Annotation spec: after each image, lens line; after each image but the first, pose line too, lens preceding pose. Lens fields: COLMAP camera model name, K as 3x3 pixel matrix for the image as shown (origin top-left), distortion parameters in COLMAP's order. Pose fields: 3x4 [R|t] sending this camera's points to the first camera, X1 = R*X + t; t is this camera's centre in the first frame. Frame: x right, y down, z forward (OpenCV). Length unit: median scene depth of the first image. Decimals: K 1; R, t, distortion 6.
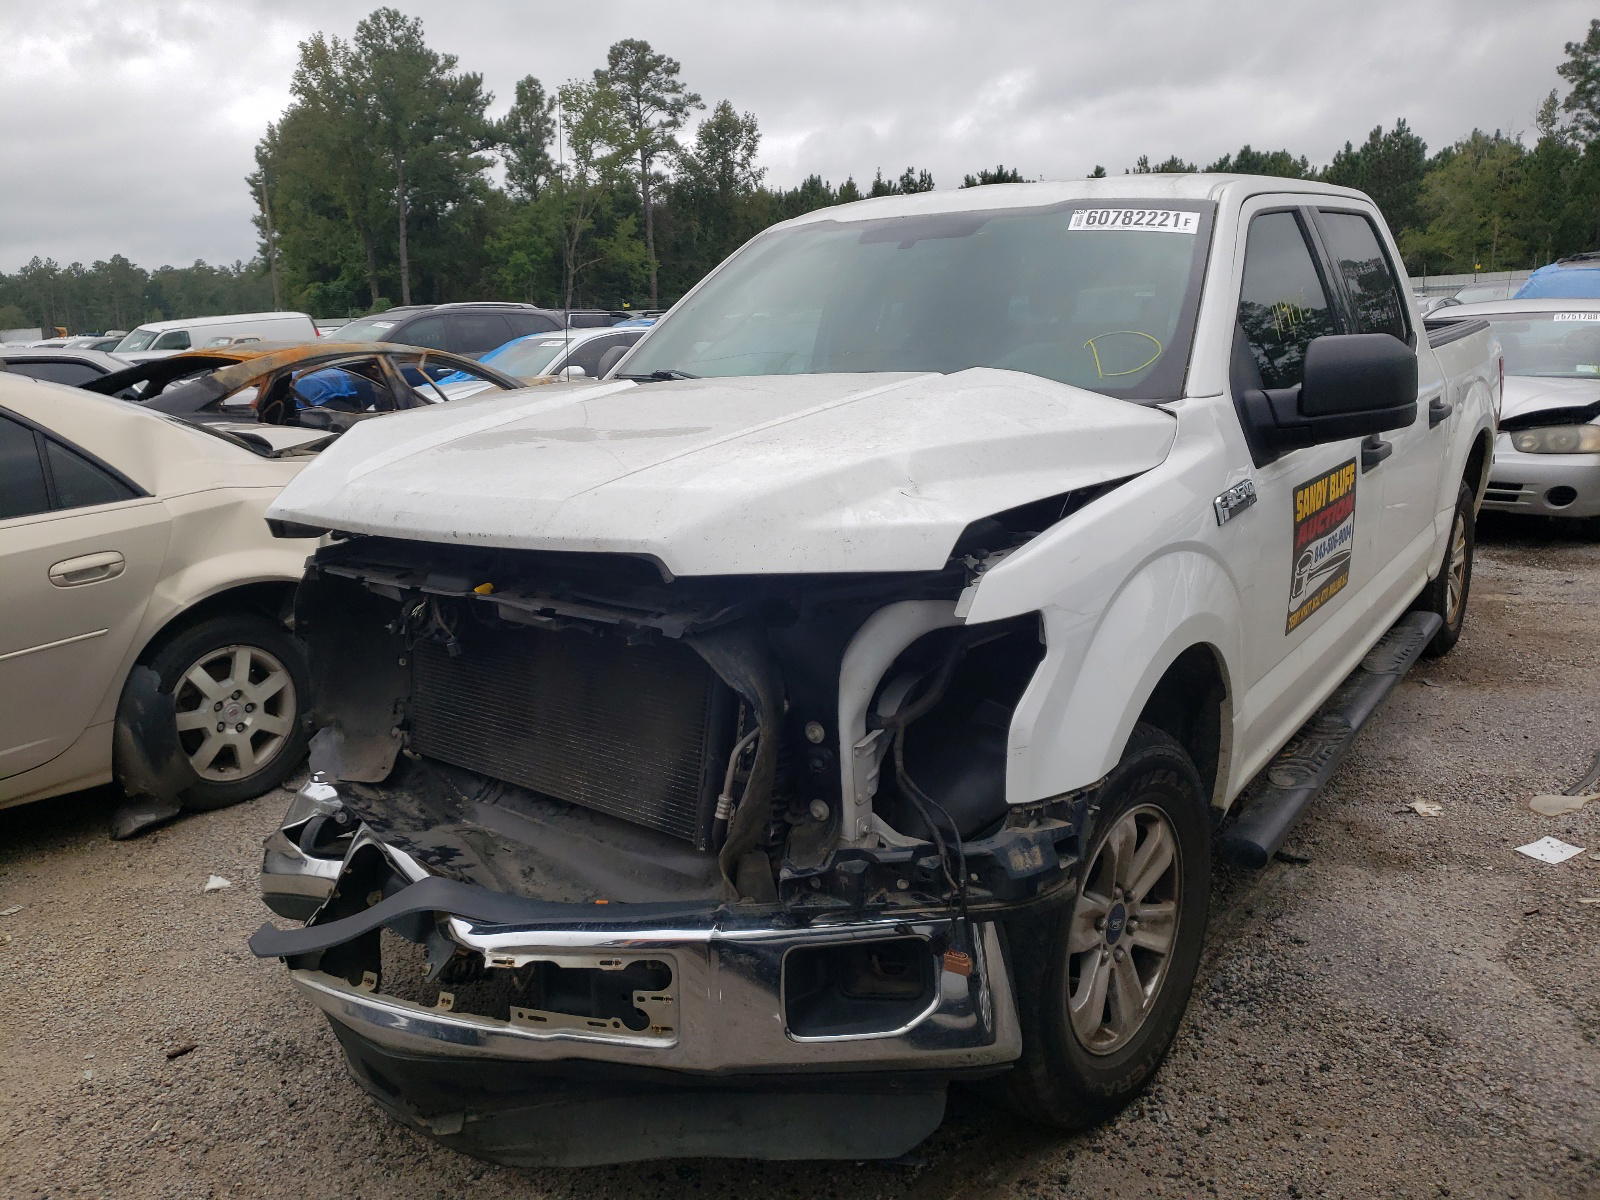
lens RADIAL K [[1204.8, 0, 796.4], [0, 1204.8, 580.3], [0, 0, 1]] dist [0.026446, 0.000005]
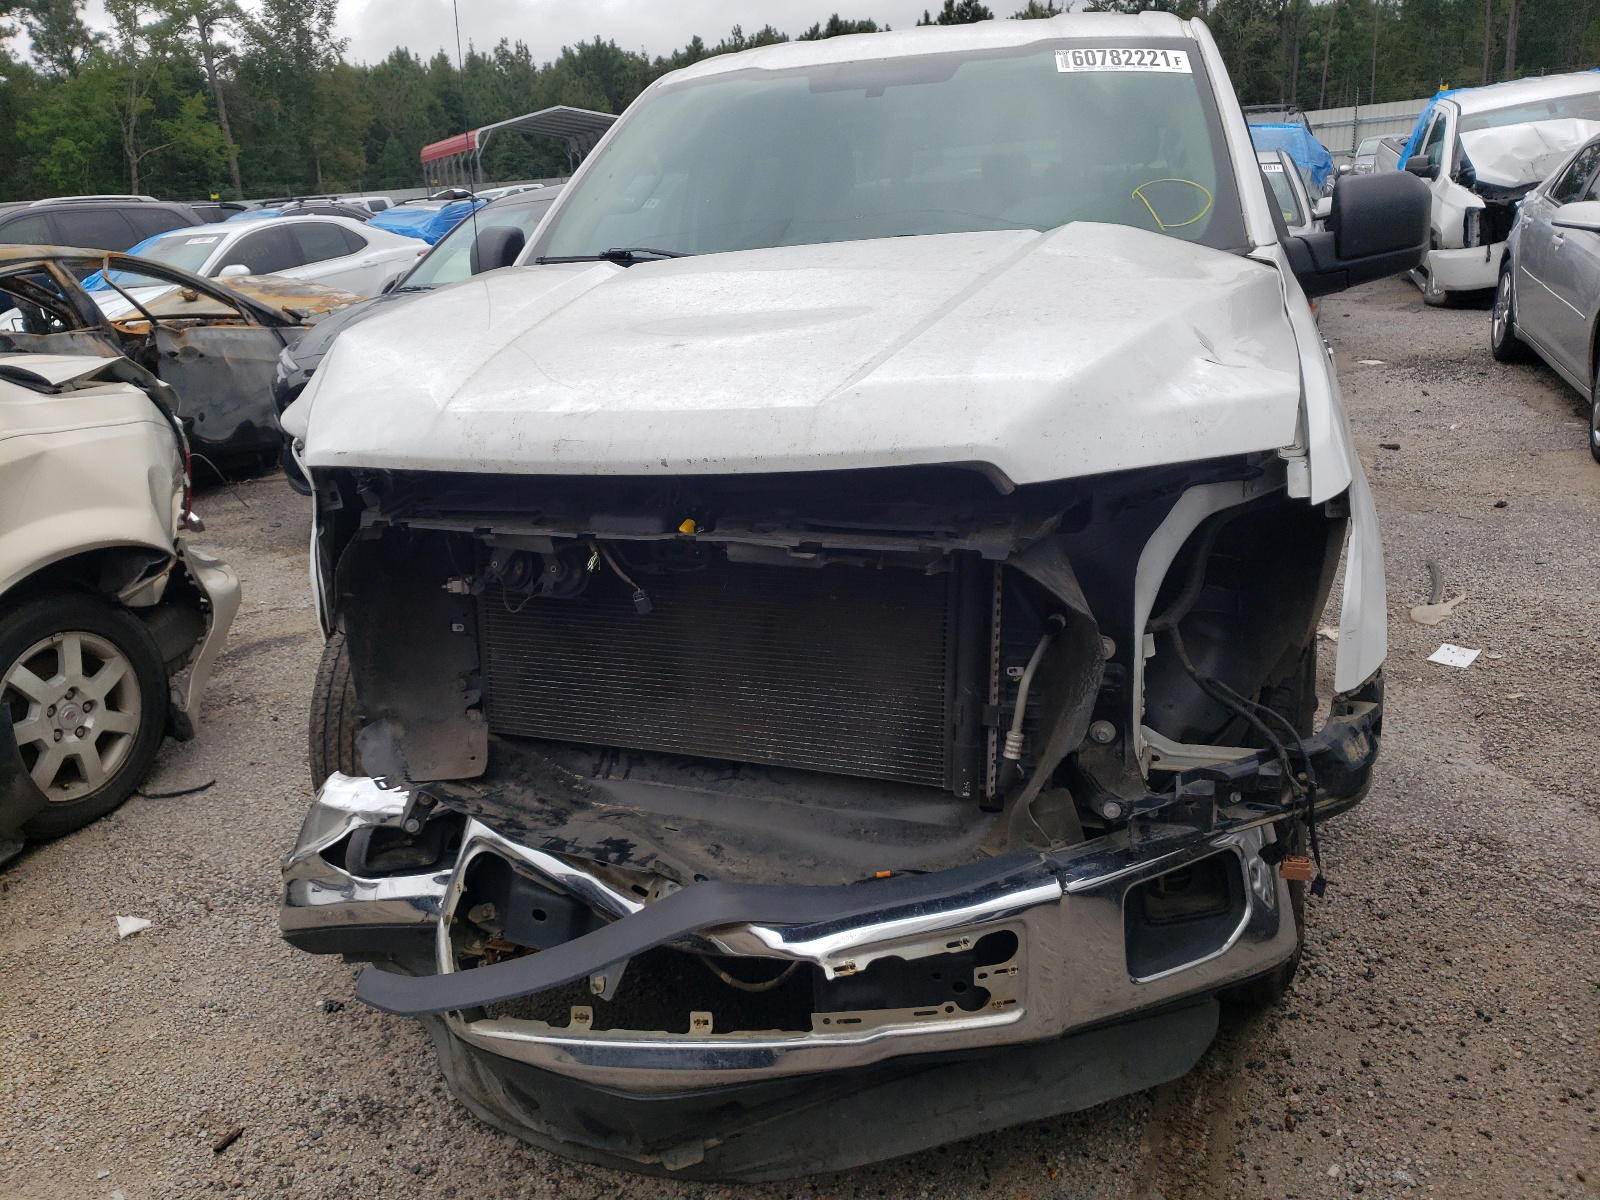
lens RADIAL K [[1204.8, 0, 796.4], [0, 1204.8, 580.3], [0, 0, 1]] dist [0.026446, 0.000005]
pose [[0.958499, -0.123916, 0.256759, -0.339368], [0.099426, 0.989349, 0.106311, -0.030621], [-0.267198, -0.076370, 0.960611, 0.170991]]
